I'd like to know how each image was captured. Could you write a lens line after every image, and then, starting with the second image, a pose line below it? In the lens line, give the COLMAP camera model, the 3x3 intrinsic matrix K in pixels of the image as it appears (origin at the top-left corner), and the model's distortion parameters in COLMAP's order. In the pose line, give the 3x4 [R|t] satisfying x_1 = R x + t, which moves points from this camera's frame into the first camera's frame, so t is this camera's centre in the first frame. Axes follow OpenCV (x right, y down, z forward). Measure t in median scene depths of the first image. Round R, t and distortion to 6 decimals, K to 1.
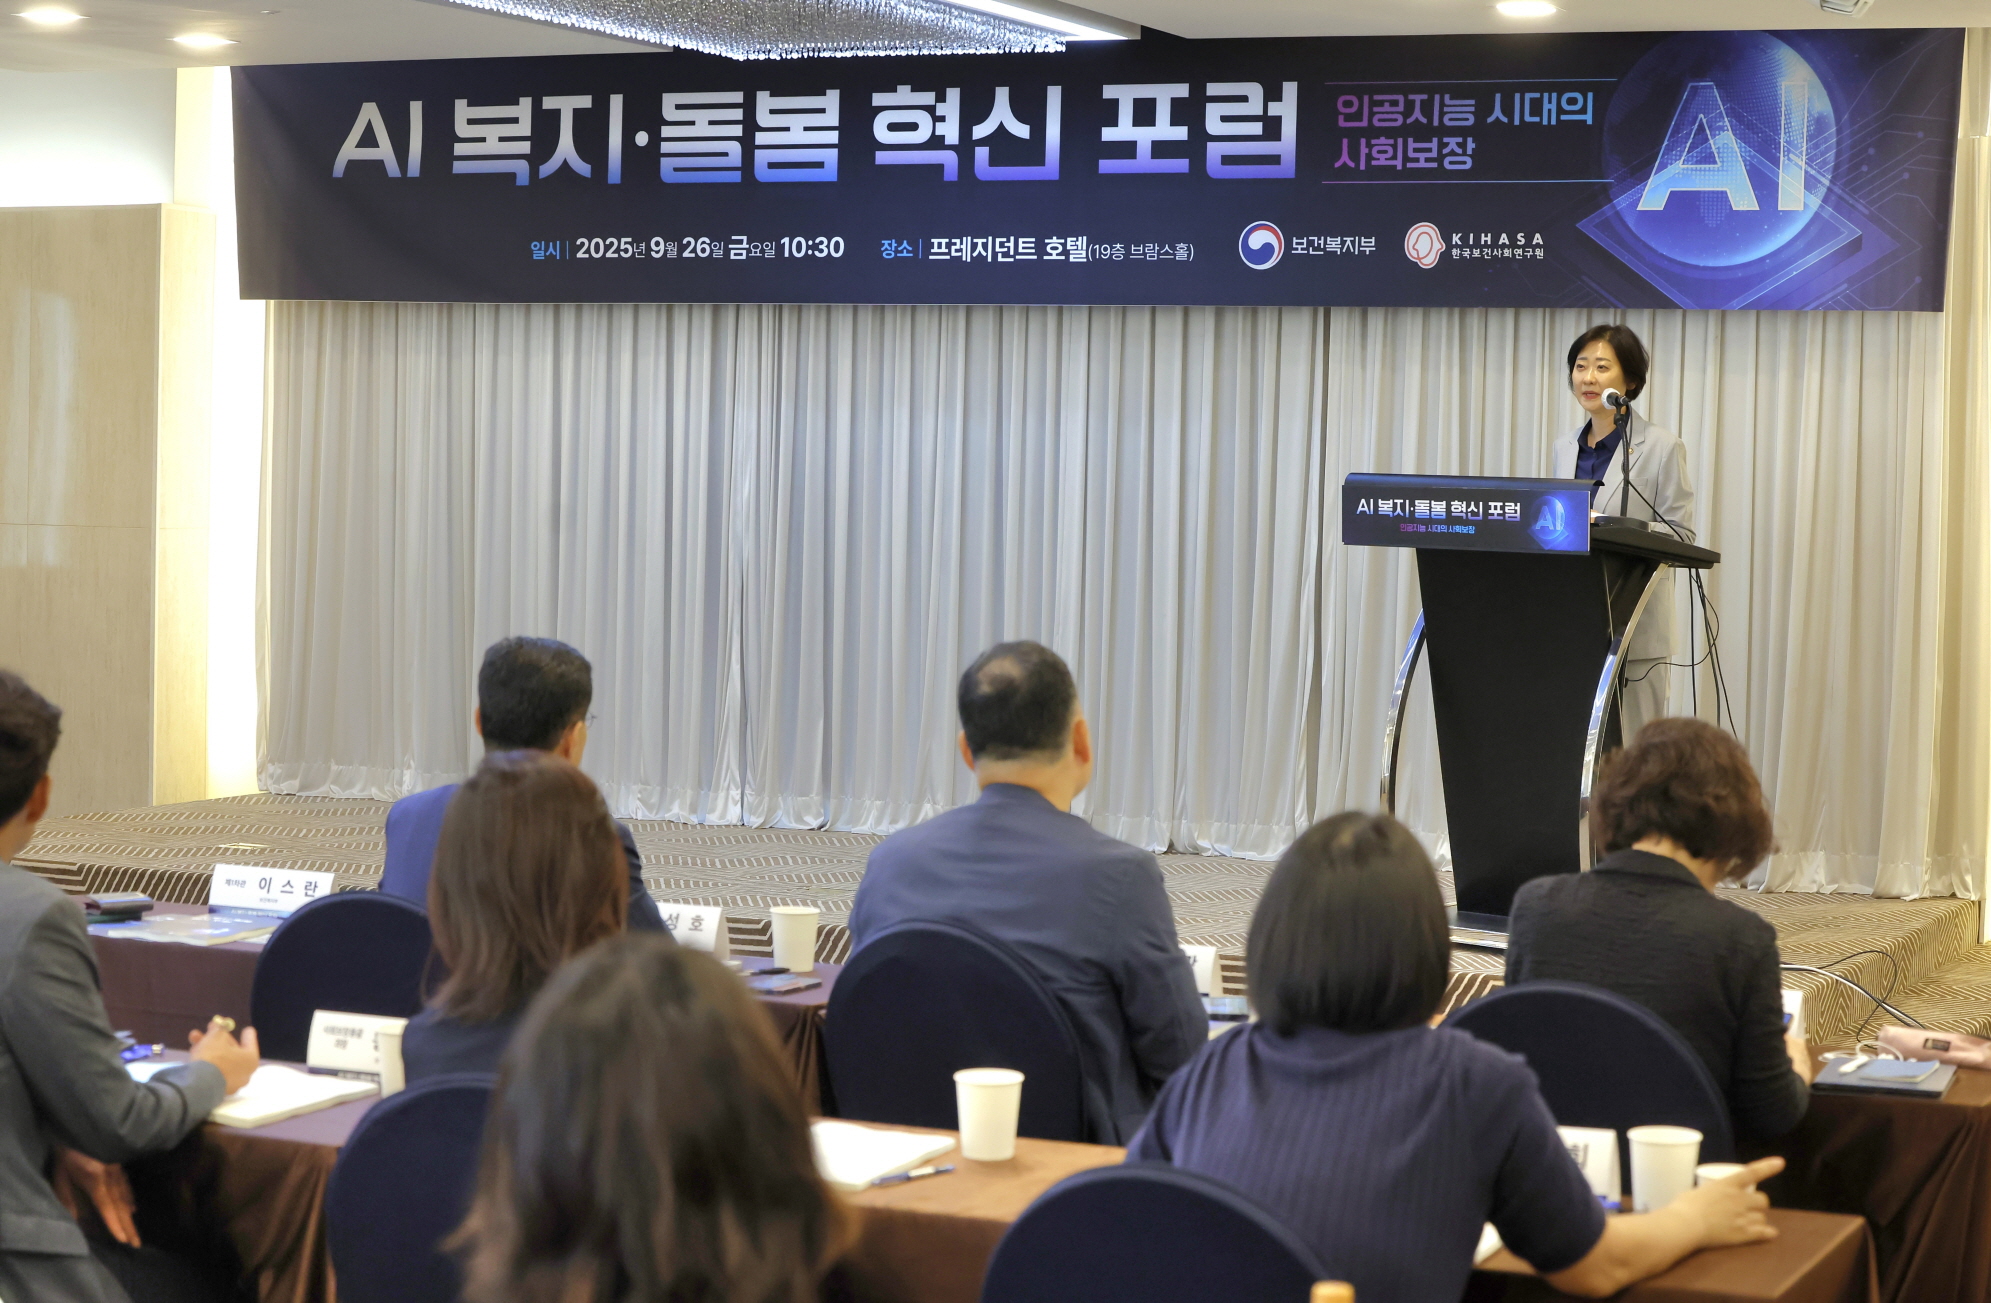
lens RADIAL K [[3949.7, 0, 995.5], [0, 3949.7, 651.5], [0, 0, 1]] dist [-0.231591, -0.018972]
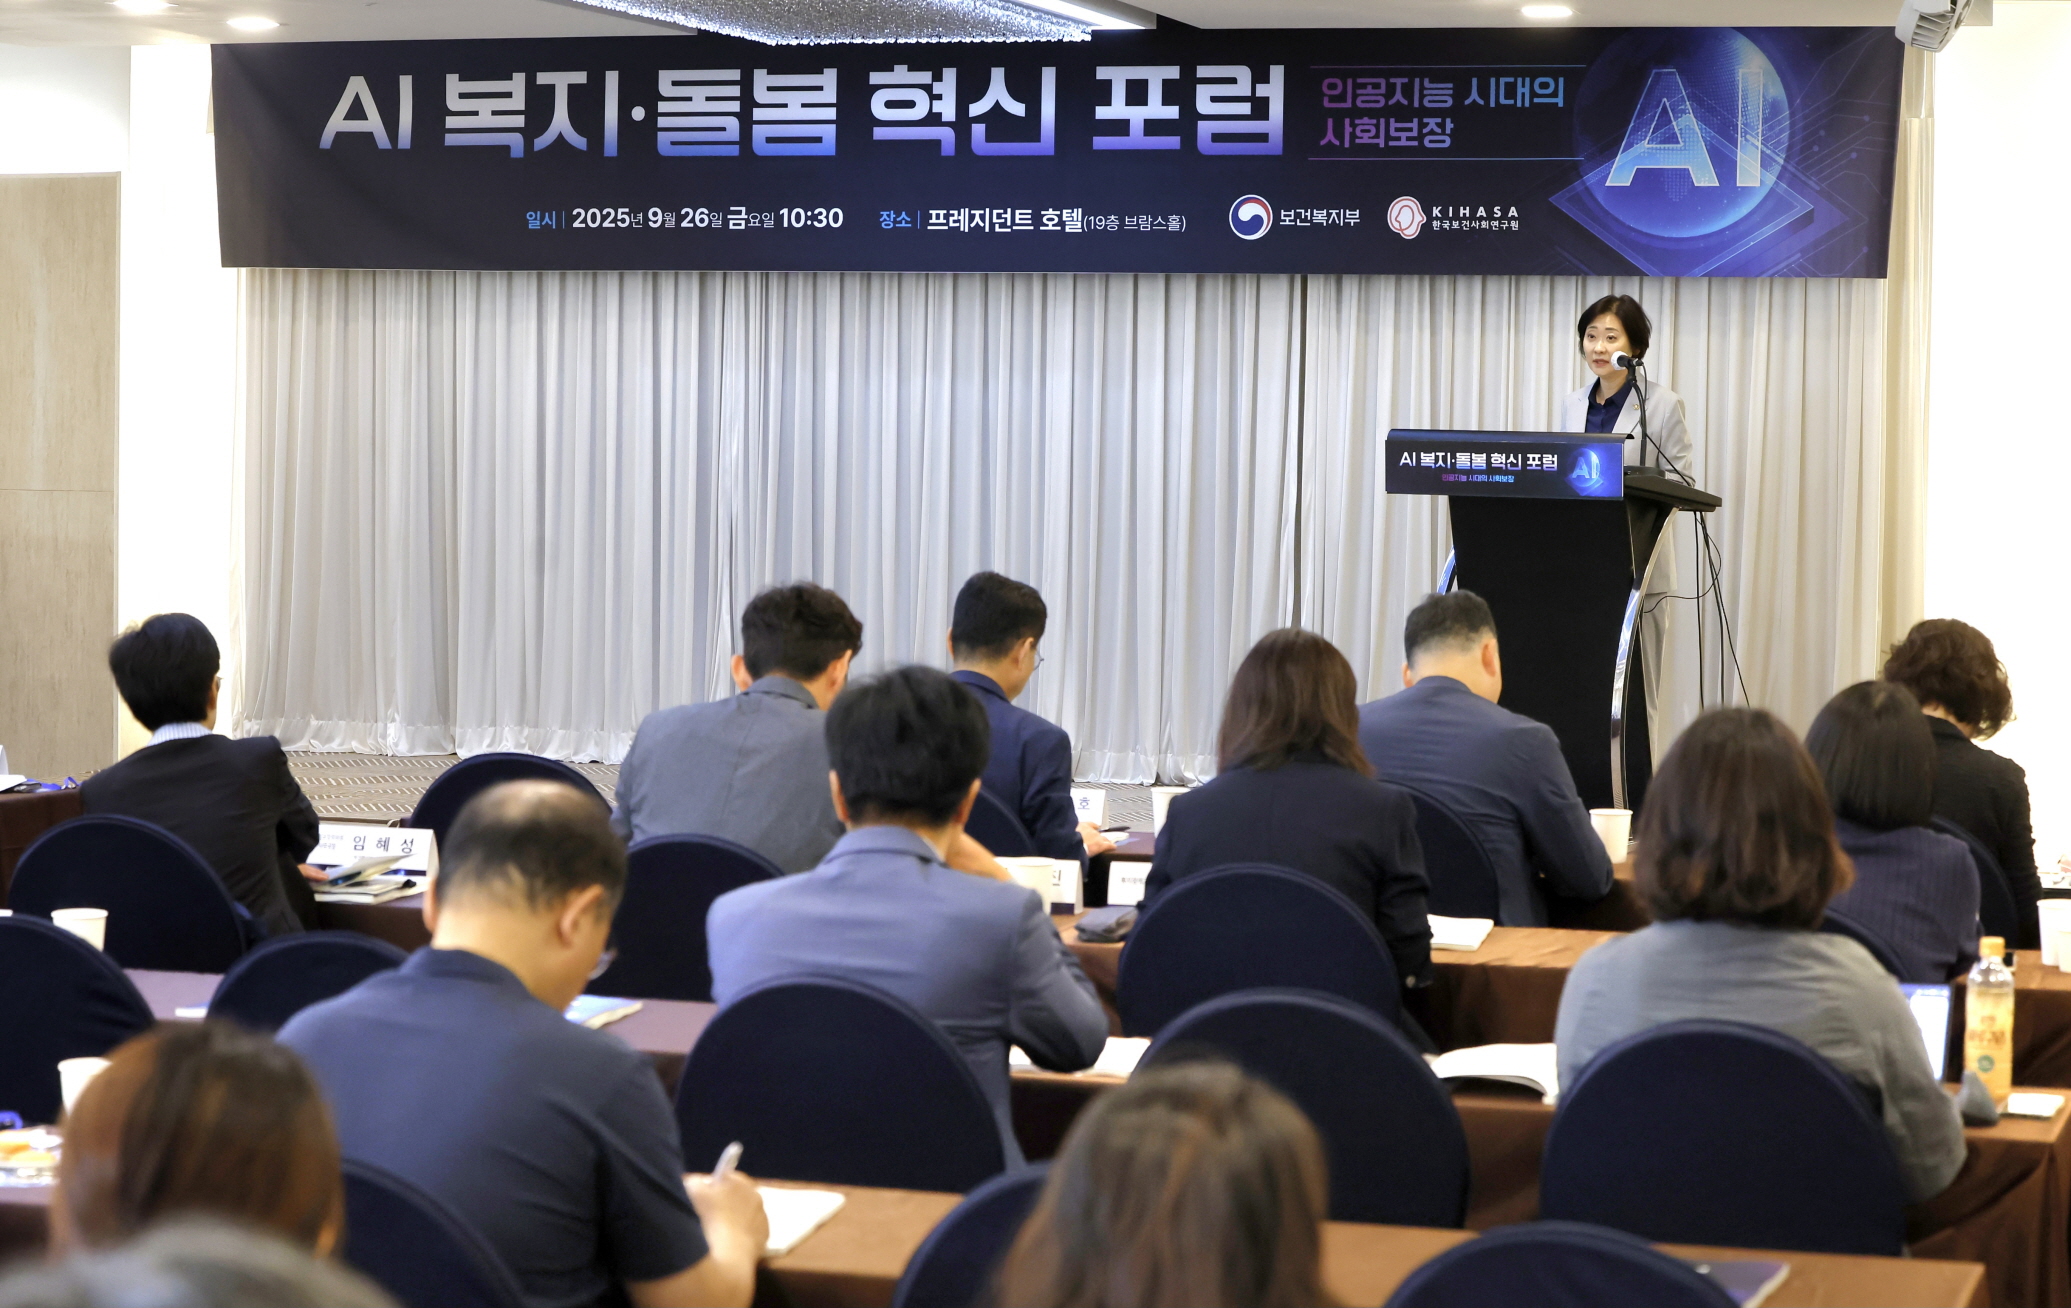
lens RADIAL K [[4505.9, 0, 1035.5], [0, 4505.9, 654.0], [0, 0, 1]] dist [-0.234707, -0.426074]
pose [[0.991906, -0.014521, 0.126143, -0.145344], [0.013673, 0.999878, 0.007583, 0.006092], [-0.126237, -0.005797, 0.991983, -0.209468]]
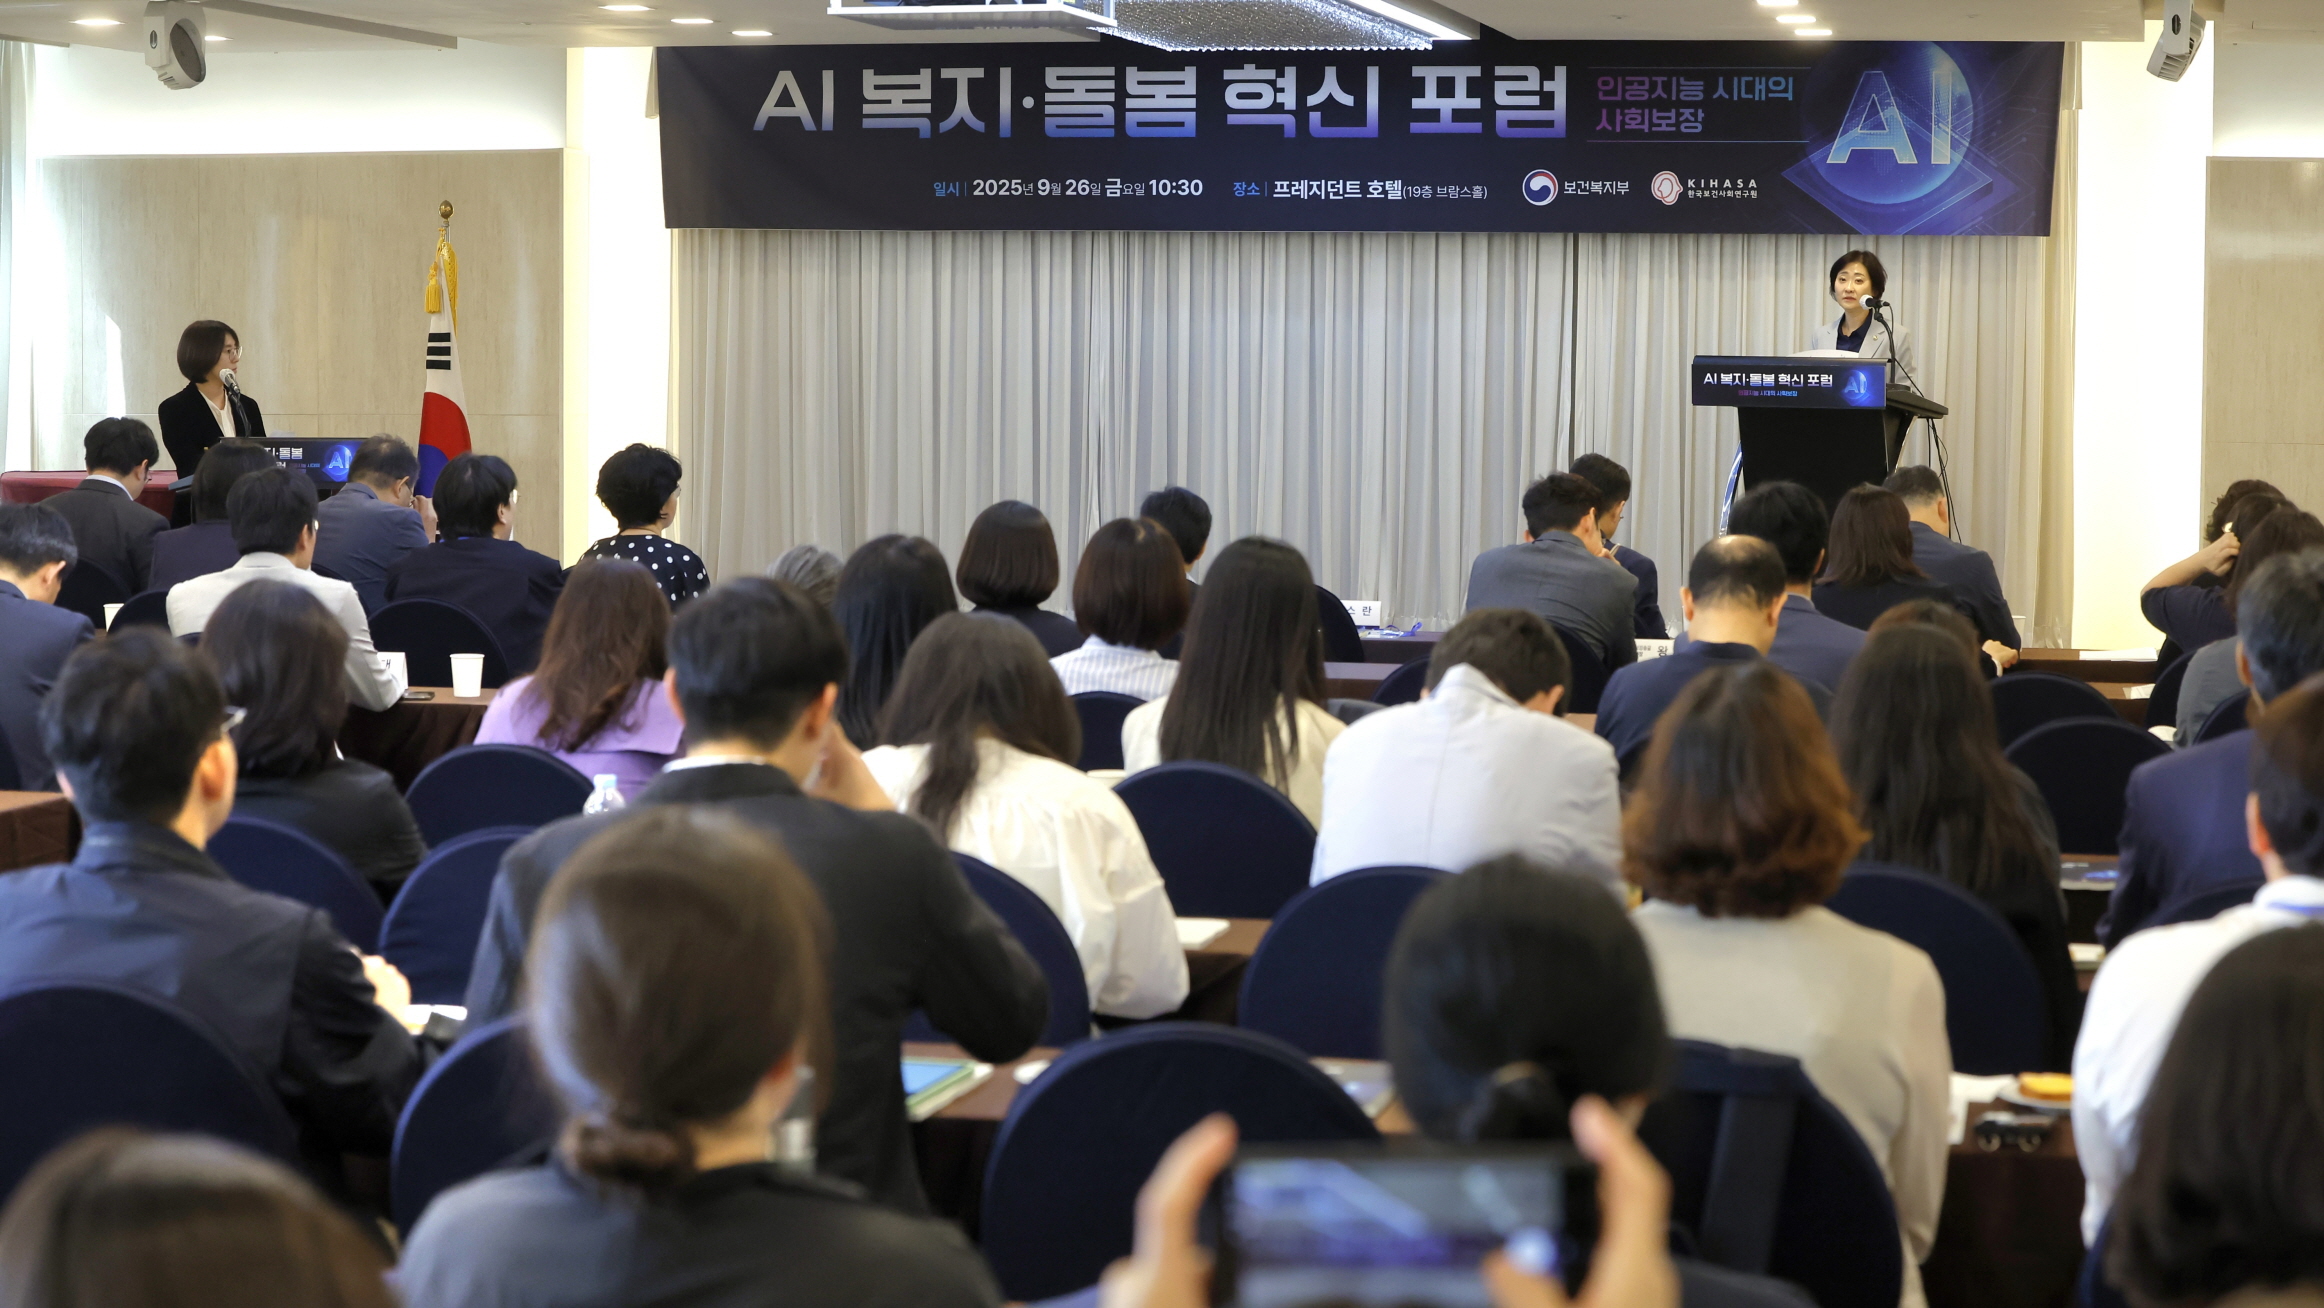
lens RADIAL K [[4549.3, 0, 1162.0], [0, 4549.3, 654.0], [0, 0, 1]] dist [-0.320052, 0.386973]
pose [[0.979954, -0.027120, 0.197369, -0.362589], [0.023348, 0.999498, 0.021412, 0.019699], [-0.197850, -0.016375, 0.980095, -0.484284]]
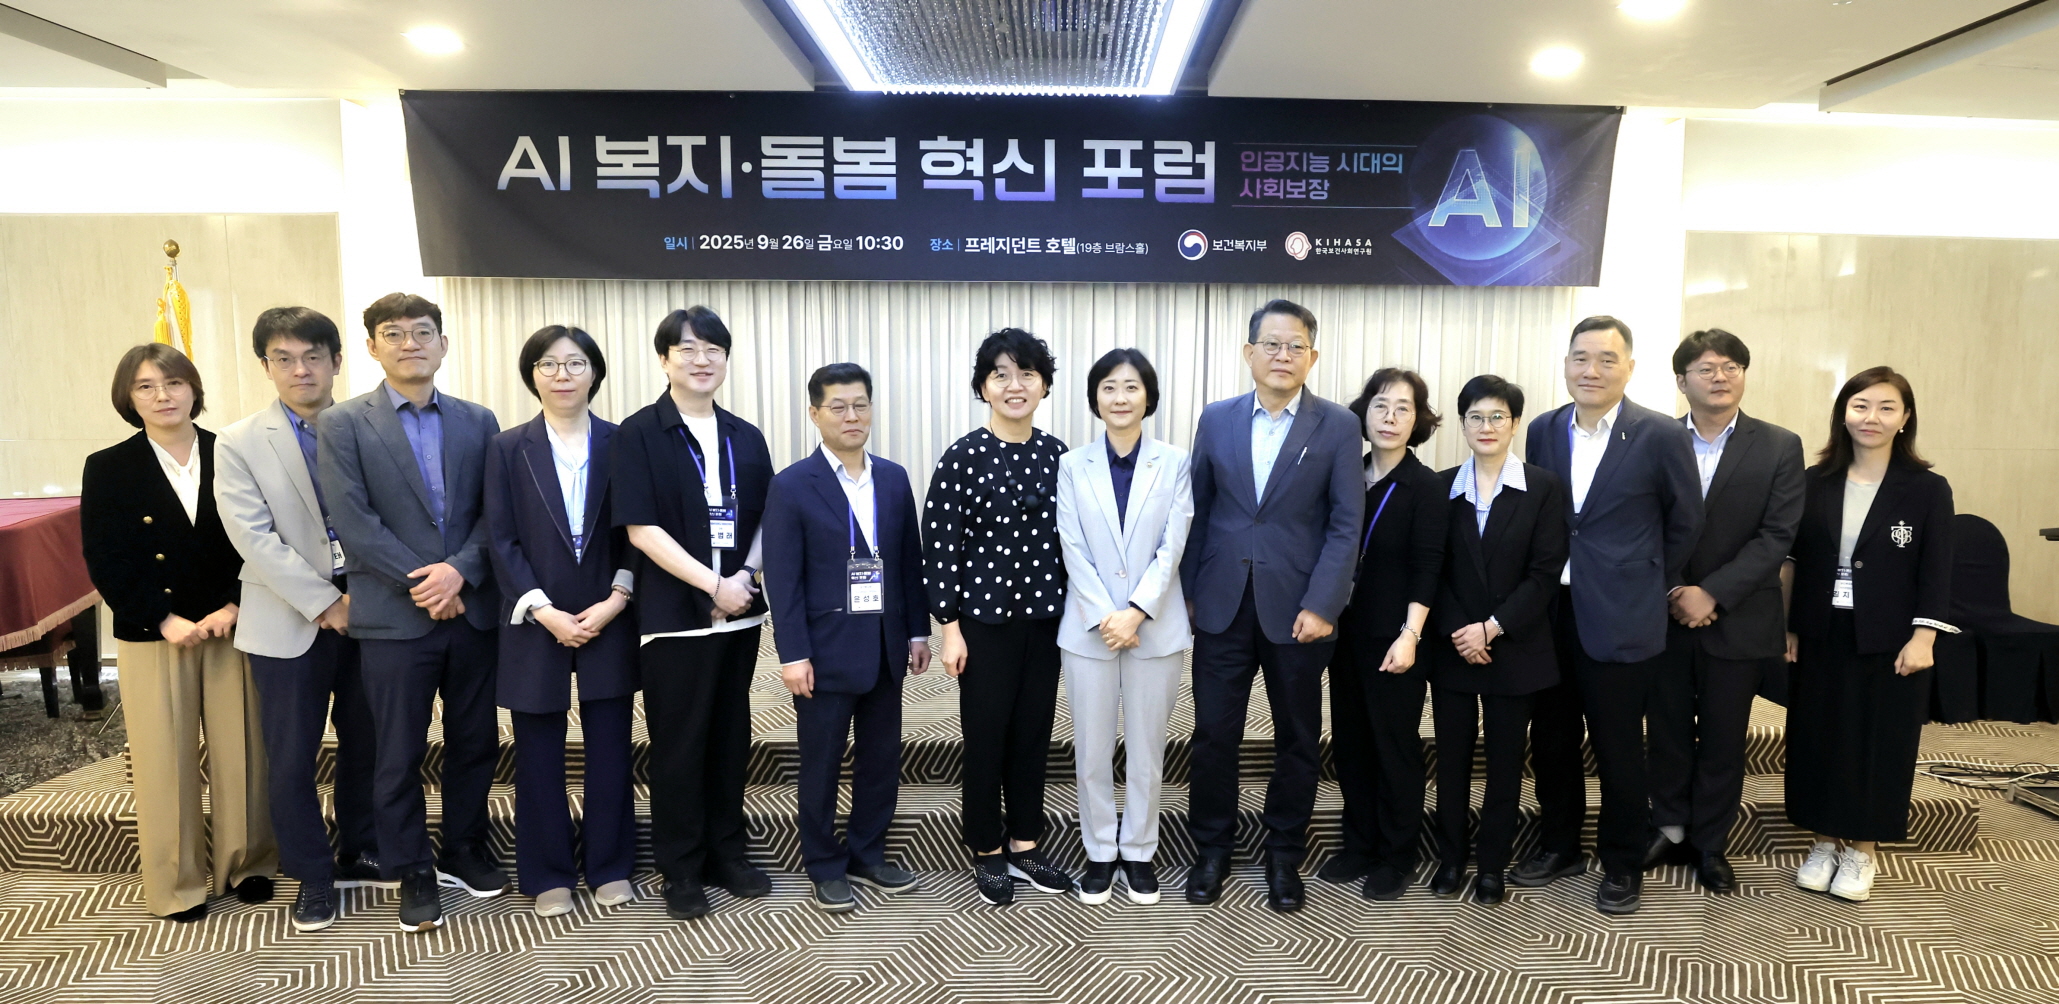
lens RADIAL K [[1200.8, 0, 1116.3], [0, 1200.8, 506.3], [0, 0, 1]] dist [-0.048712, 0.011732]
pose [[0.895193, -0.069833, 0.440174, -0.181191], [0.035895, 0.995737, 0.084972, -0.038696], [-0.444232, -0.060266, 0.893883, 0.559250]]
